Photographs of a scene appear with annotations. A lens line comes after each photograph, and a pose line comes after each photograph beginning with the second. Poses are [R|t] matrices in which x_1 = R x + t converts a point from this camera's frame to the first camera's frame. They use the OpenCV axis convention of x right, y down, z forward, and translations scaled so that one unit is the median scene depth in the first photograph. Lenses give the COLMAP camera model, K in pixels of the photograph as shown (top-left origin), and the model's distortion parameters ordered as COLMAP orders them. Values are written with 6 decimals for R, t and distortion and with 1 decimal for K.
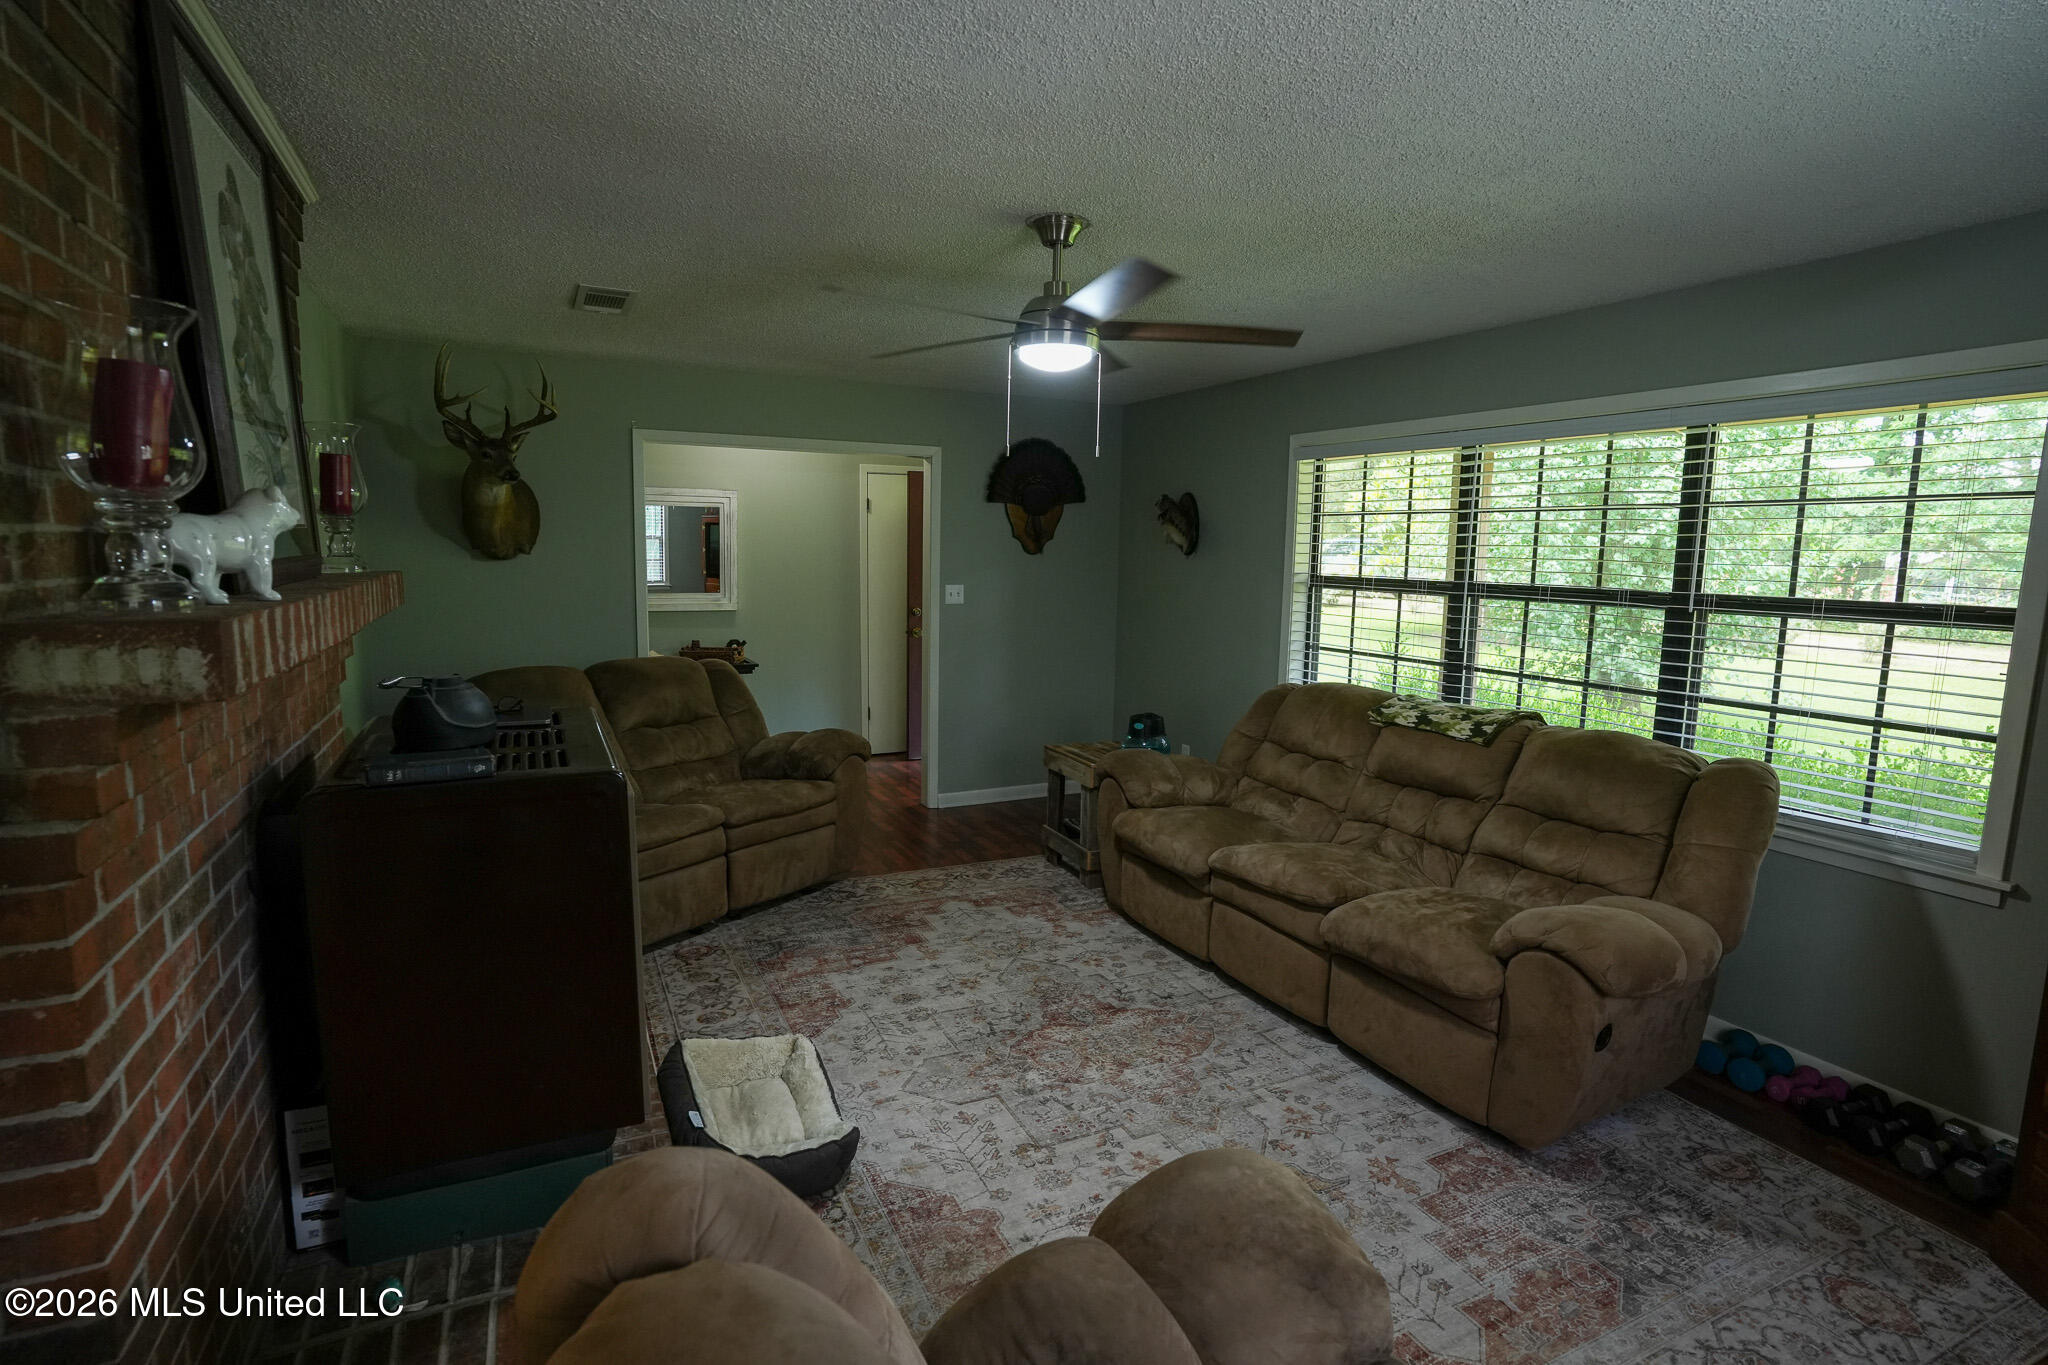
lens RADIAL K [[1012.7, 0, 1032.9], [0, 1012.7, 677.9], [0, 0, 1]] dist [-0.000746, 0.001230]
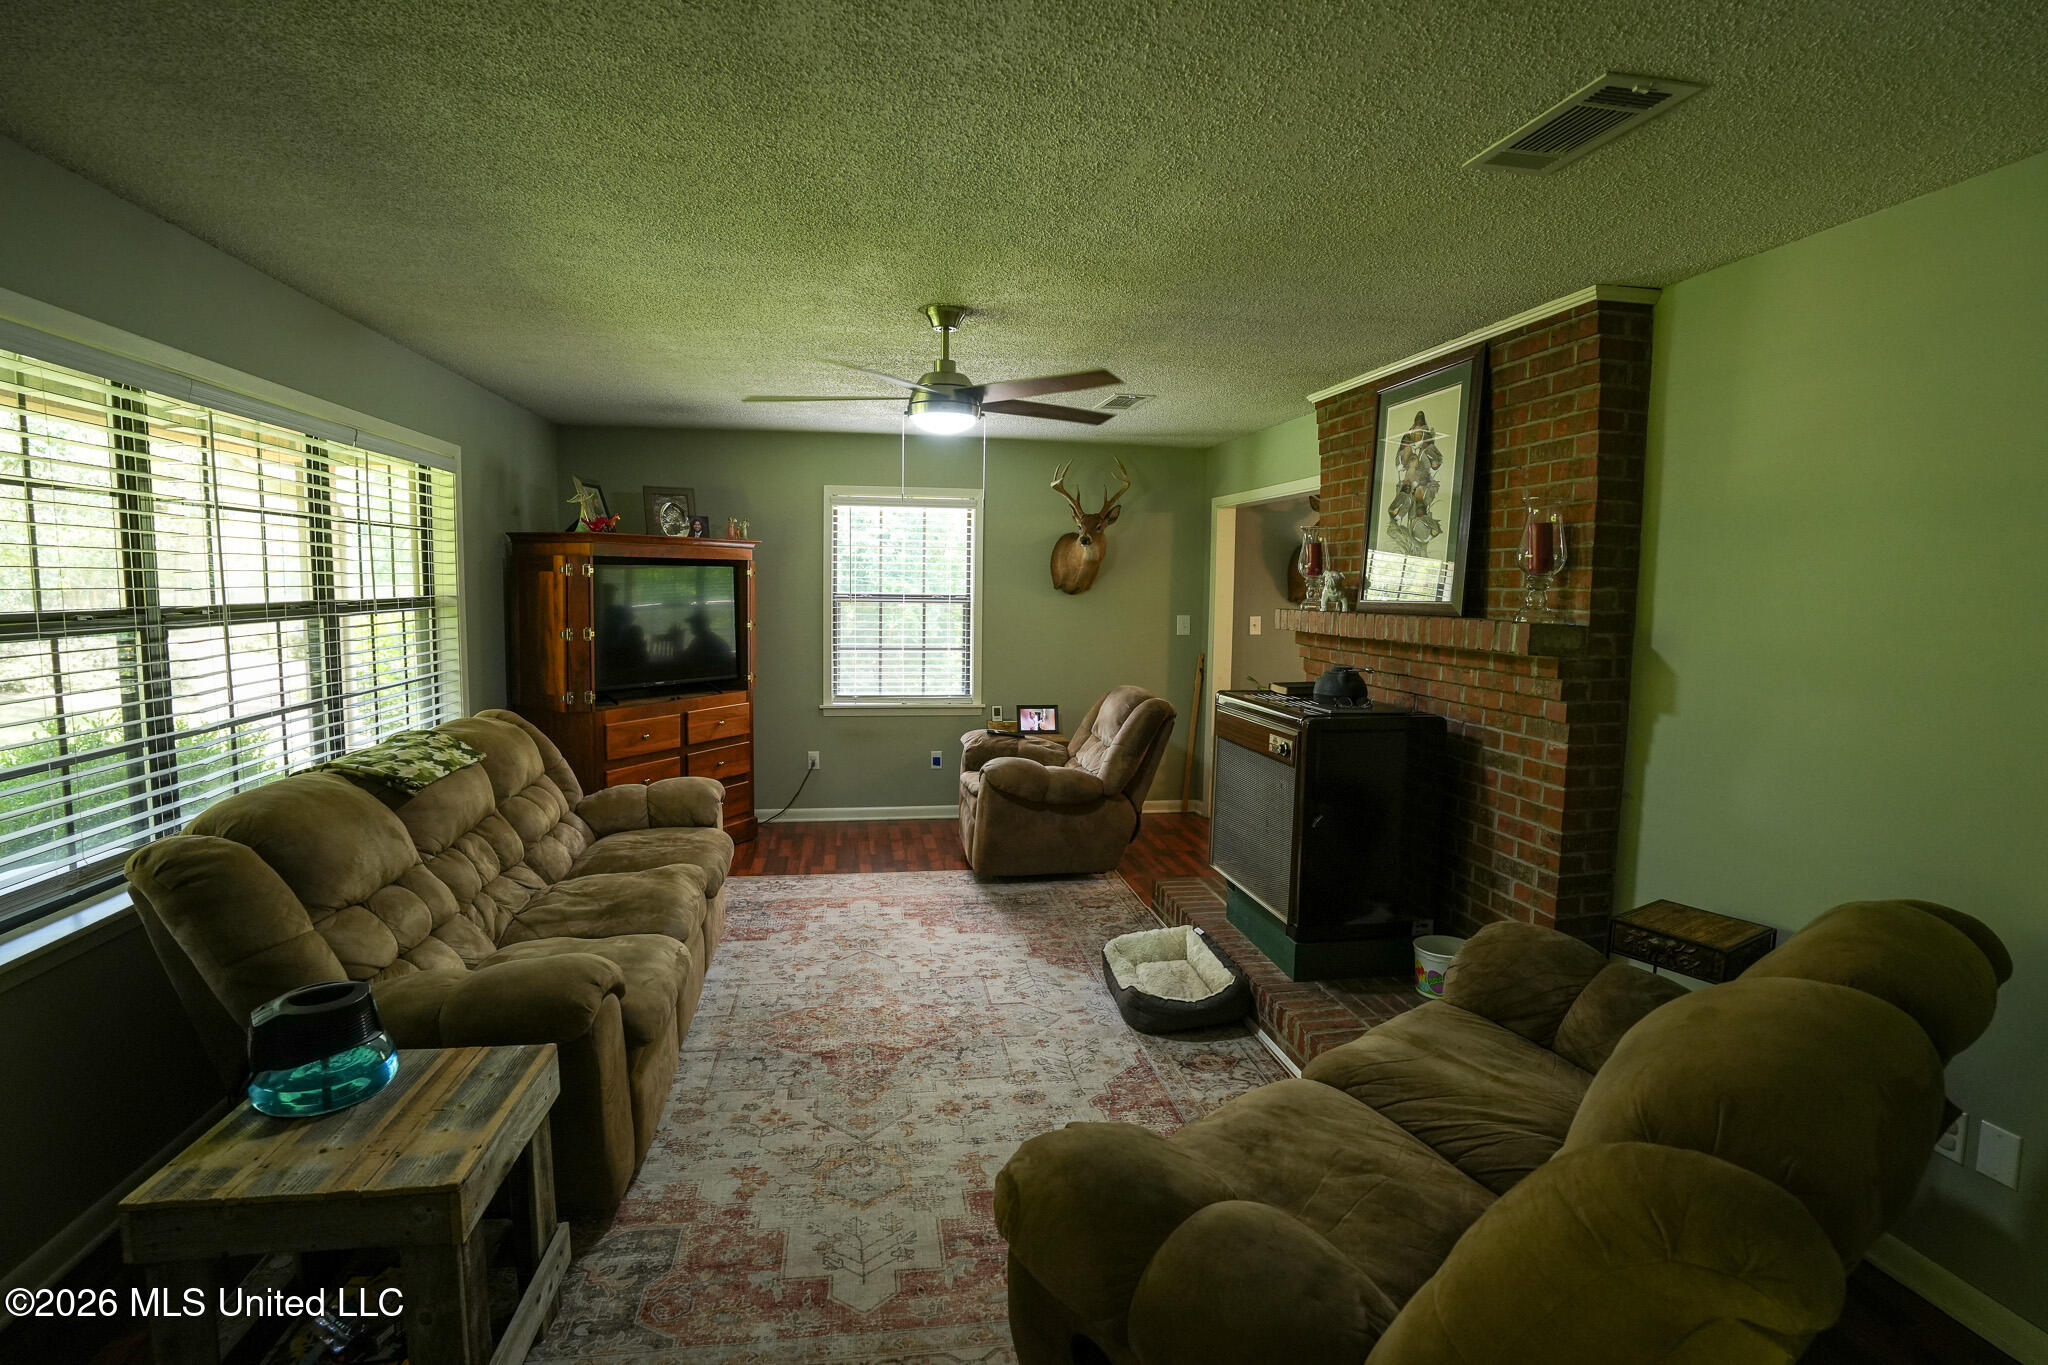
lens RADIAL K [[1012.7, 0, 1035.0], [0, 1012.7, 687.9], [0, 0, 1]] dist [-0.000746, 0.001230]
pose [[-0.958537, -0.061653, 0.278219, -0.353126], [0.004274, 0.973096, 0.230362, -0.229695], [-0.284936, 0.221999, -0.932485, 1.751486]]
